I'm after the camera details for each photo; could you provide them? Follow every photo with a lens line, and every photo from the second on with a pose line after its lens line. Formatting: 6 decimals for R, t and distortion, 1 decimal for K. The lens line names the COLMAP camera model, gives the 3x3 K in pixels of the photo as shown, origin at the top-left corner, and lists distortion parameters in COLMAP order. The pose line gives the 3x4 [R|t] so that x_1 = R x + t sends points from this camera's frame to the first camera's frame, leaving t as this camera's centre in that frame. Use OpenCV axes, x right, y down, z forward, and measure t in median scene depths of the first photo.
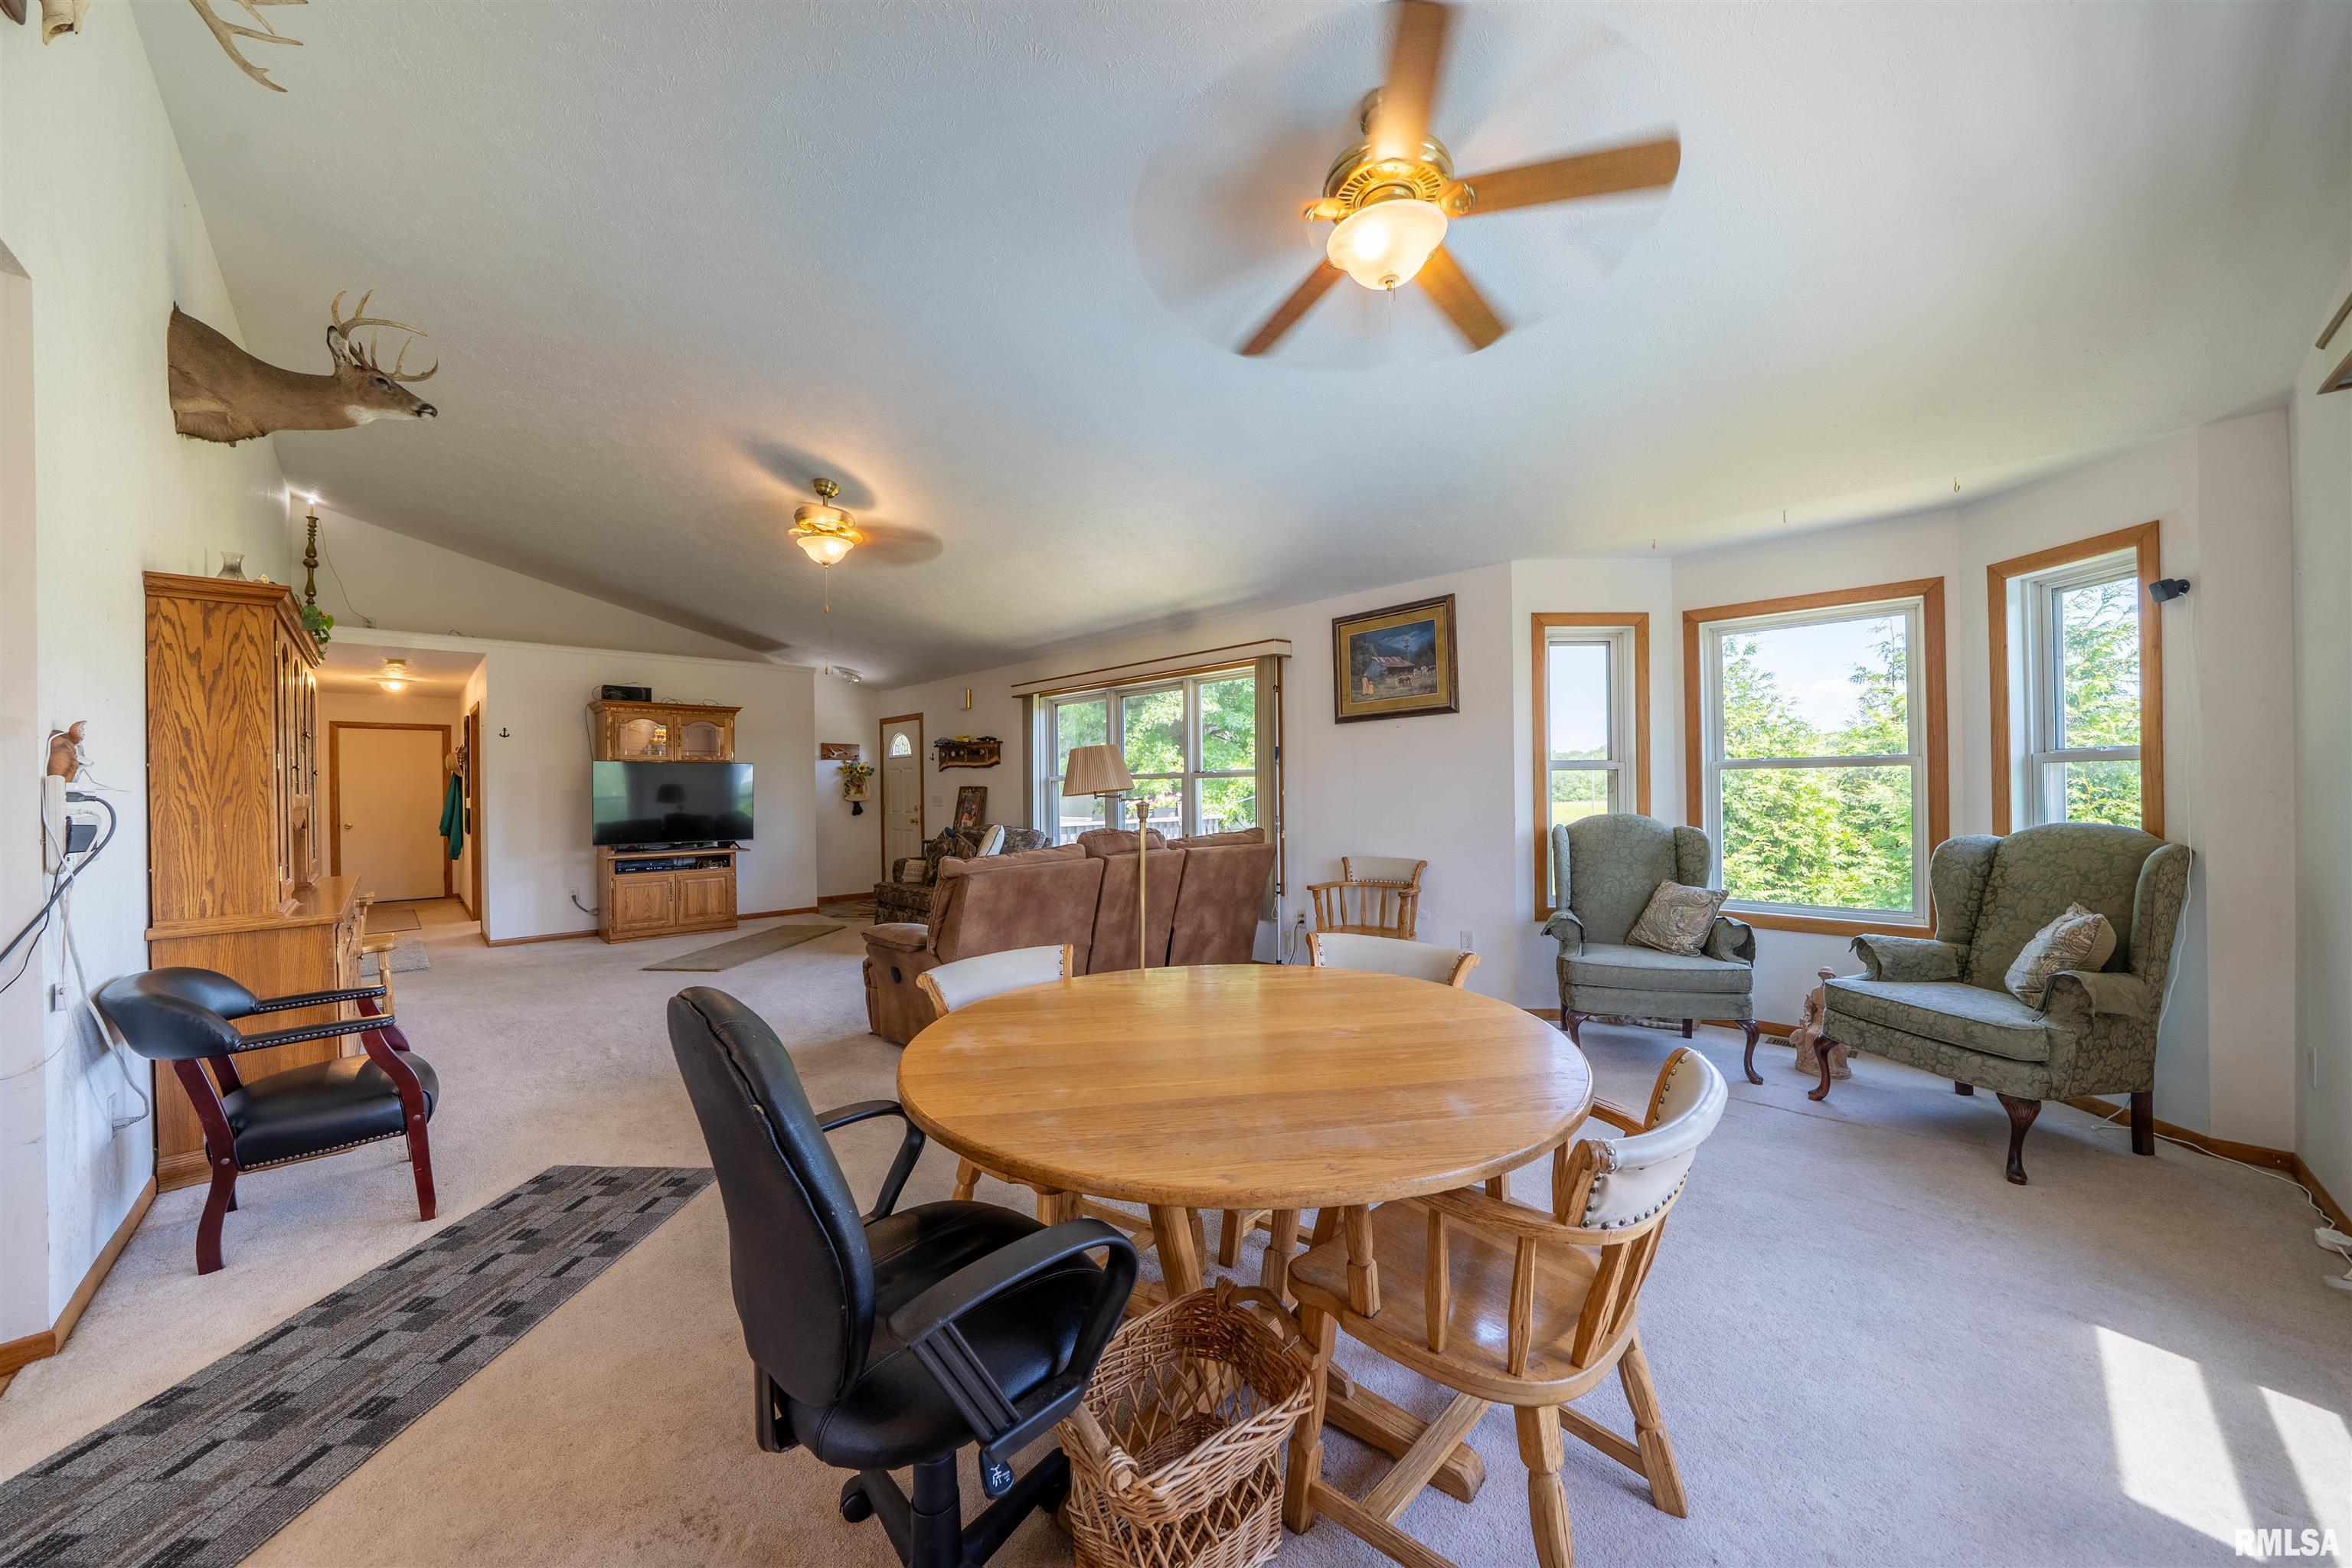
lens RADIAL K [[823.5, 0, 1170.5], [0, 823.5, 783.6], [0, 0, 1]] dist [-0.011819, 0.000242]
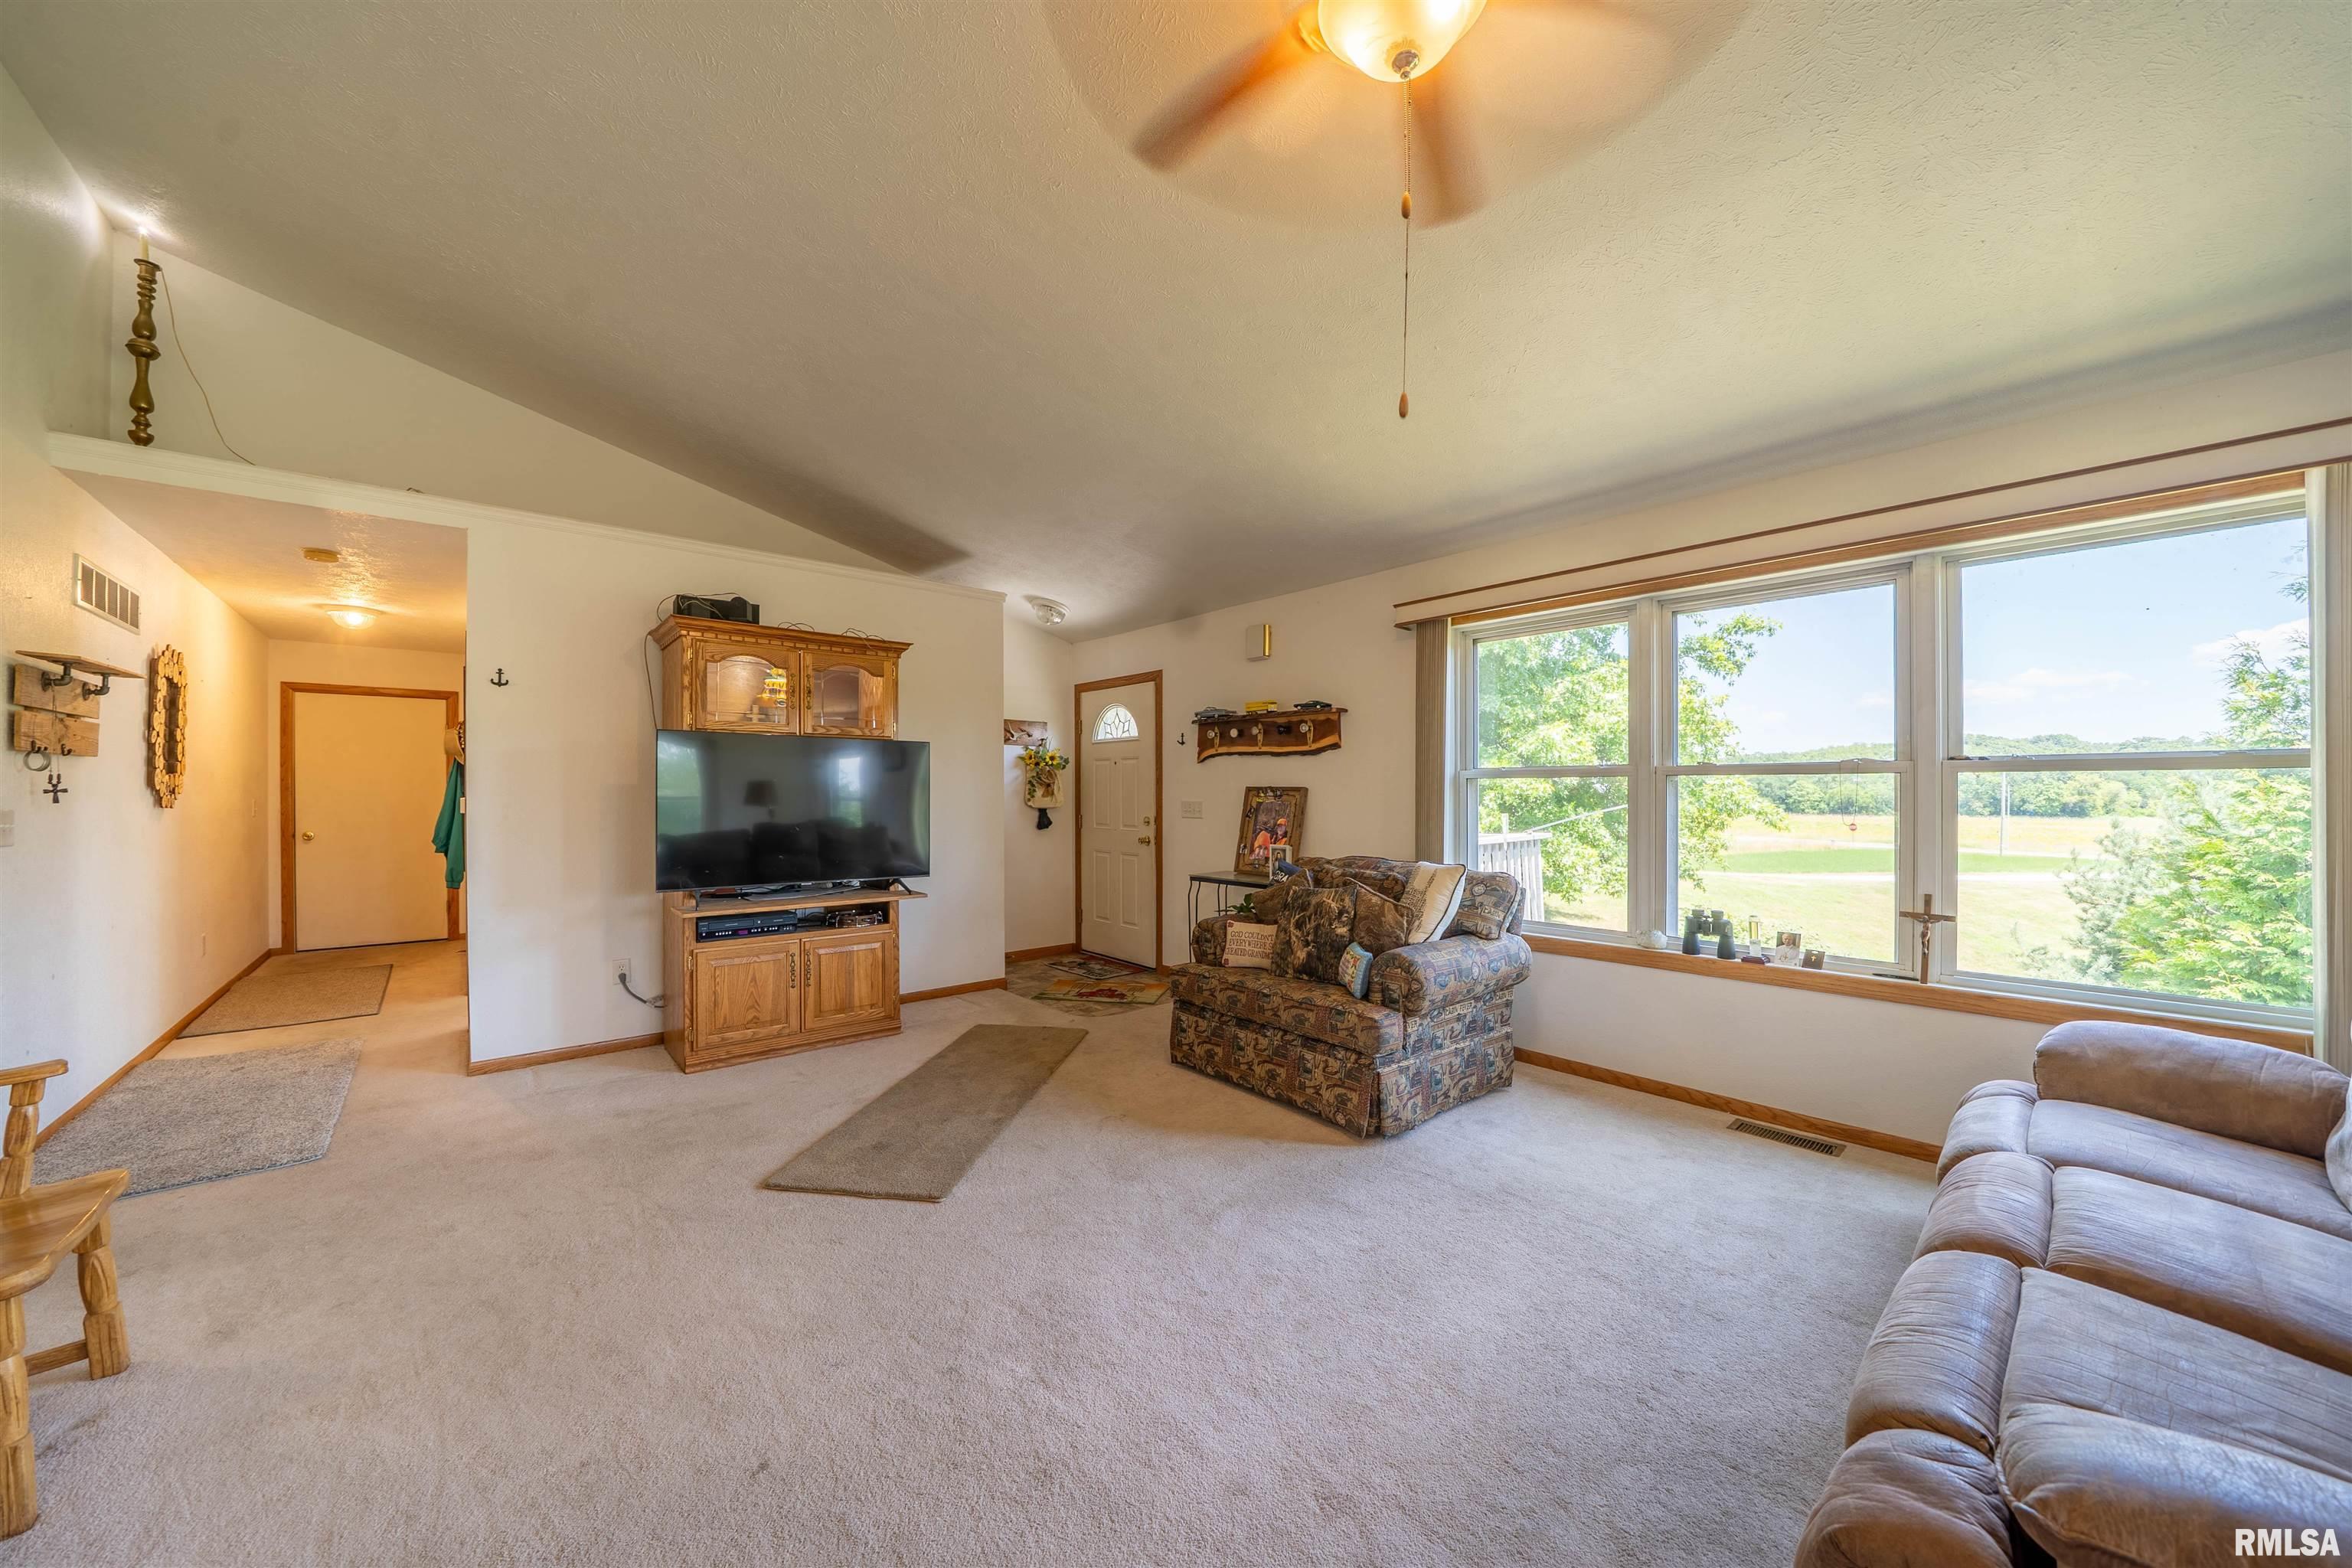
lens RADIAL K [[823.5, 0, 1171.8], [0, 823.5, 791.0], [0, 0, 1]] dist [-0.011819, 0.000242]
pose [[0.998697, 0.010340, -0.049976, -0.314990], [-0.010143, 0.999940, 0.004177, 0.005165], [0.050016, -0.003665, 0.998742, 0.442920]]
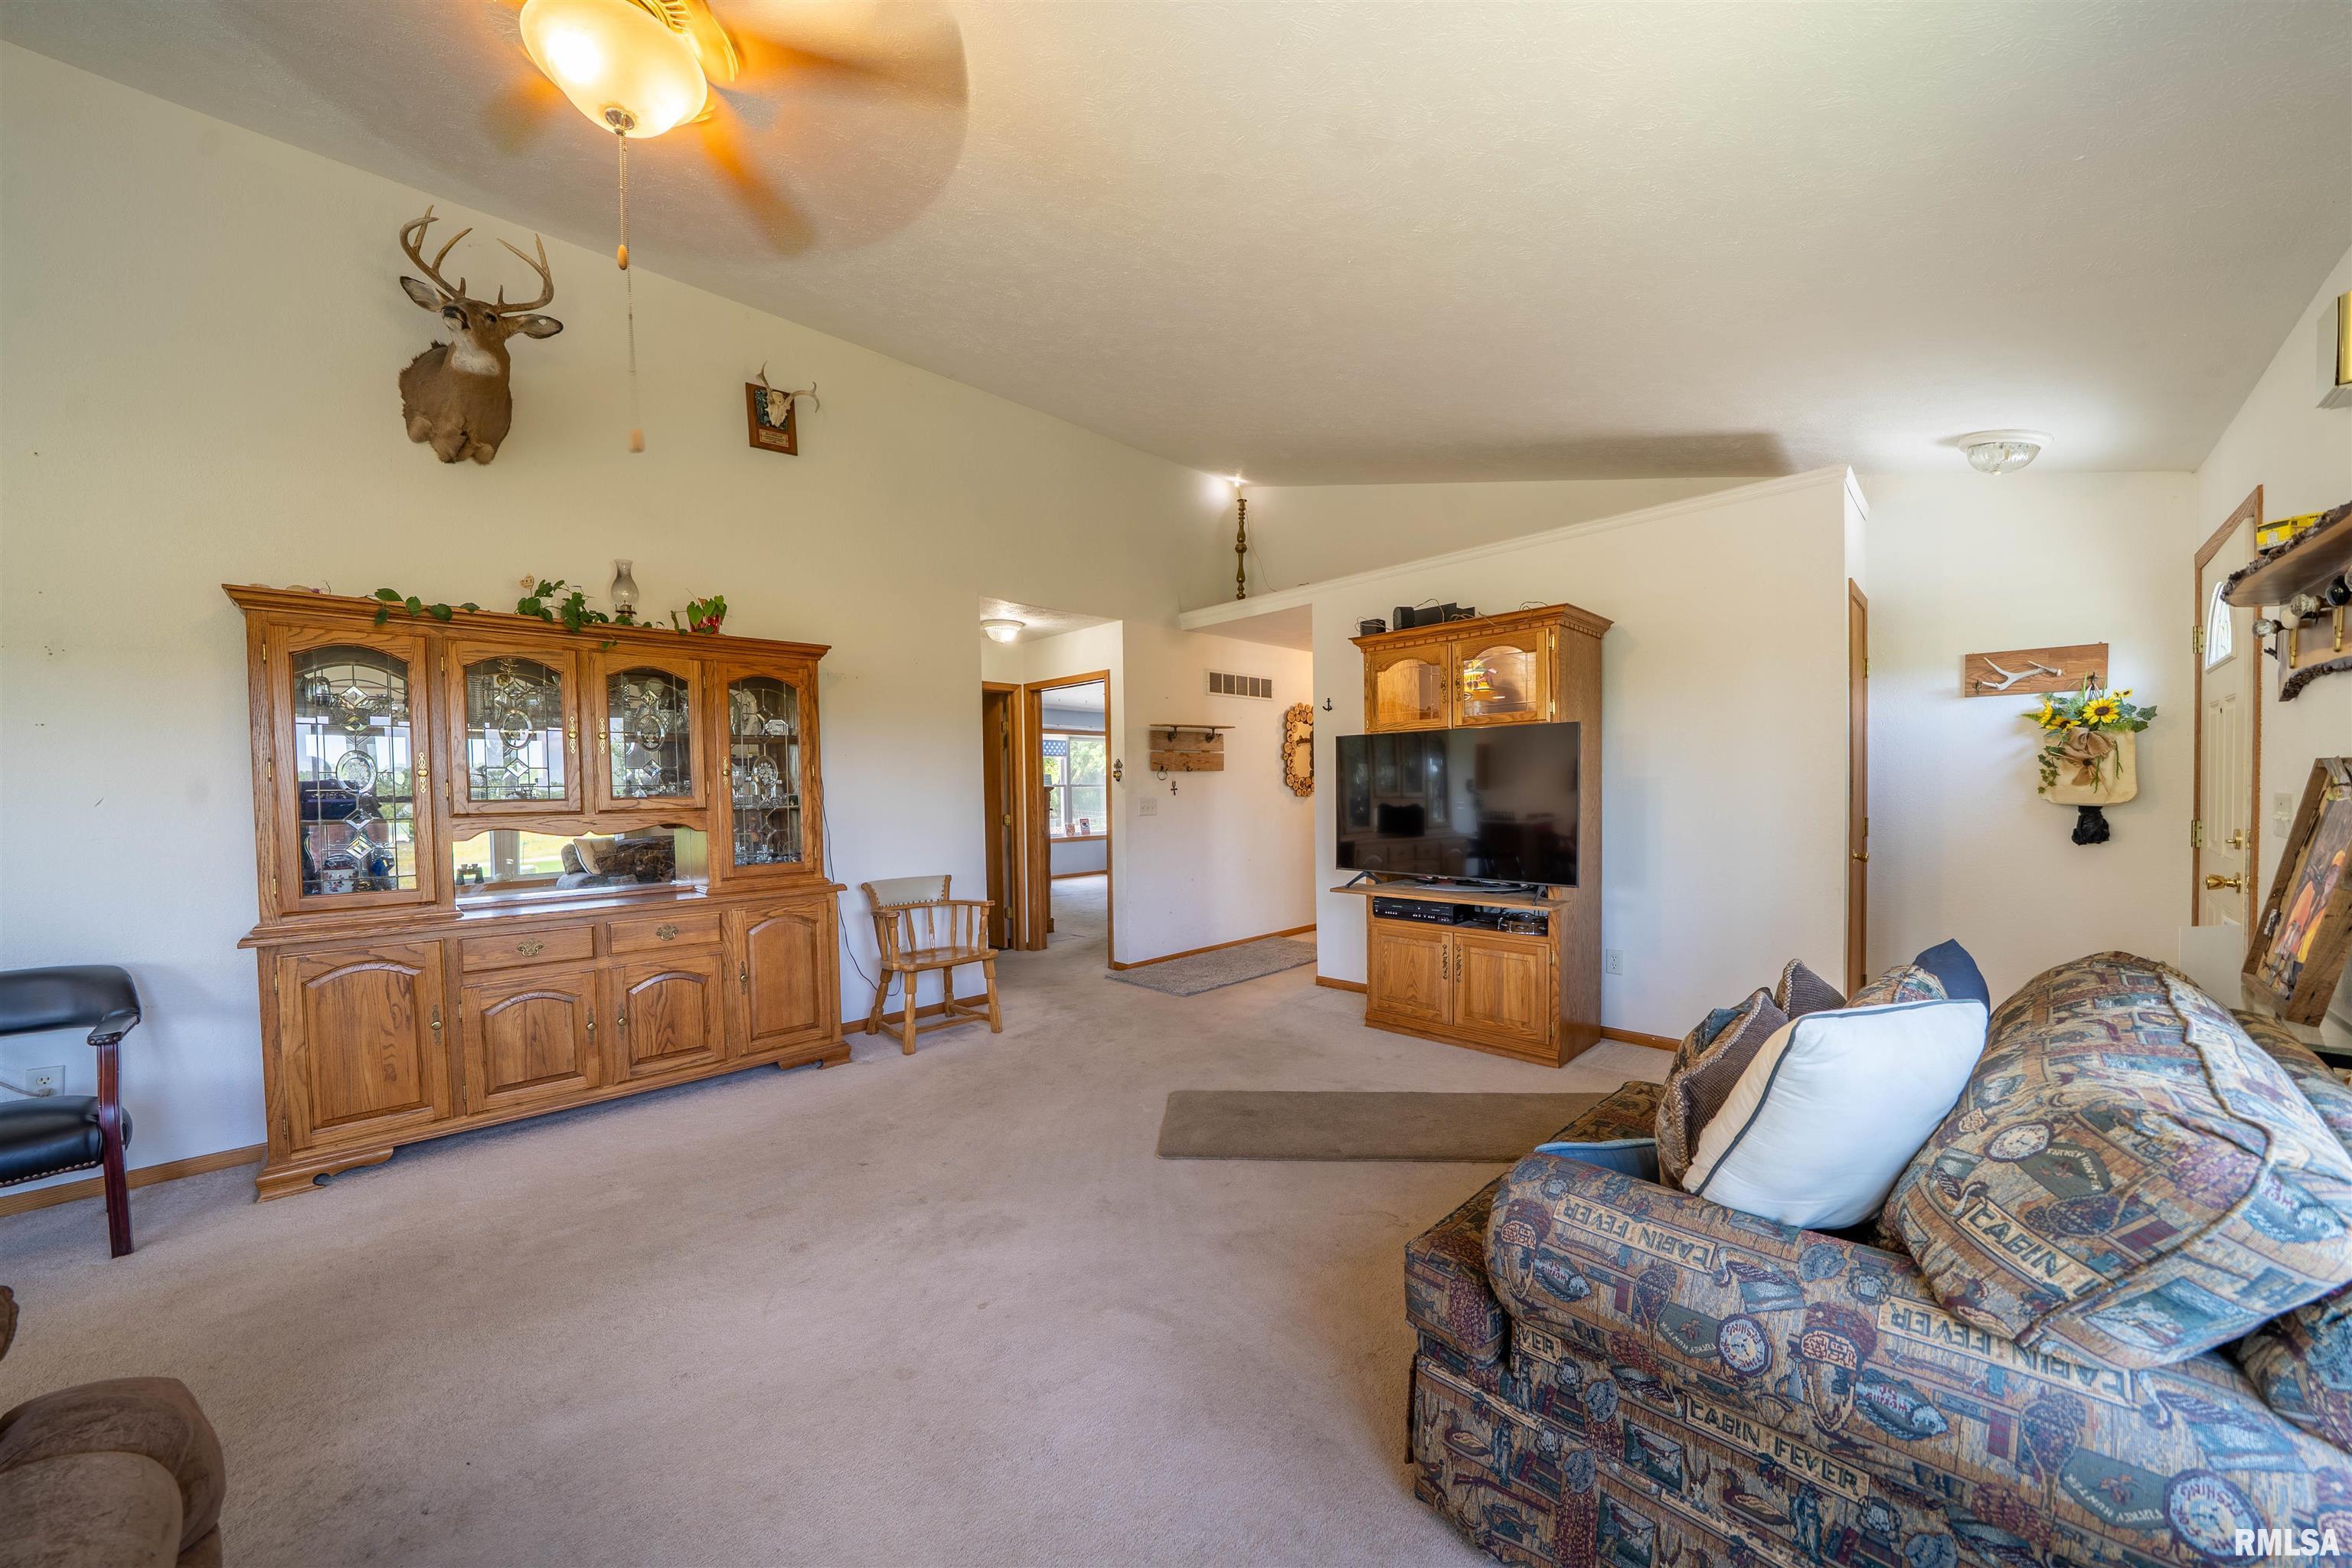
lens RADIAL K [[823.5, 0, 1169.9], [0, 823.5, 803.4], [0, 0, 1]] dist [-0.011819, 0.000242]
pose [[0.027773, 0.030545, -0.999147, -0.057895], [0.022813, 0.999253, 0.031182, 0.001153], [0.999354, -0.023659, 0.027056, 0.764075]]
